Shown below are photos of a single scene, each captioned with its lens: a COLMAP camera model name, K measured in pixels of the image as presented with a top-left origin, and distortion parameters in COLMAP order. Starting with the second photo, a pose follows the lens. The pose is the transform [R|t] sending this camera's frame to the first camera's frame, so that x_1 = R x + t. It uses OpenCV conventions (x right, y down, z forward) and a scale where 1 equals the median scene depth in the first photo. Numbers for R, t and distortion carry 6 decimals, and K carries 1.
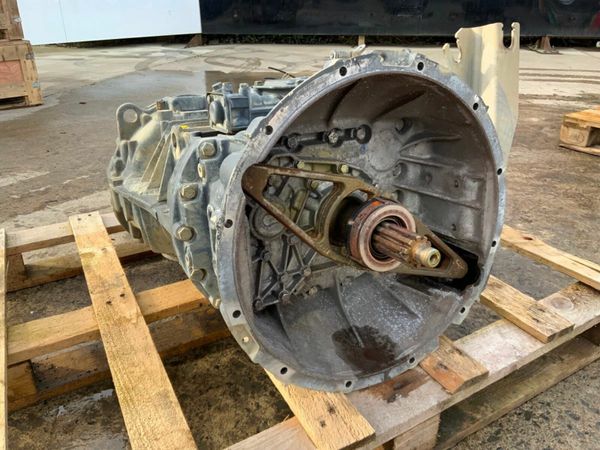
lens RADIAL K [[497.0, 0, 300.0], [0, 497.0, 225.0], [0, 0, 1]] dist [0.096810, -0.167056]
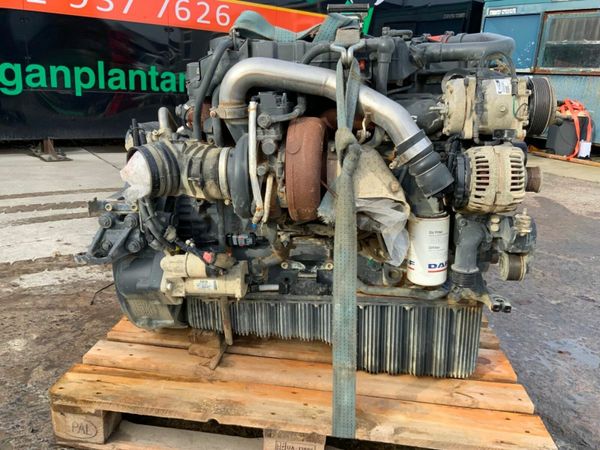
lens RADIAL K [[497.0, 0, 300.0], [0, 497.0, 225.0], [0, 0, 1]] dist [0.096810, -0.167056]
pose [[0.654904, -0.157029, 0.739217, 0.177049], [0.258426, 0.965738, -0.023803, -0.160999], [-0.710152, 0.206622, 0.673046, 0.227540]]
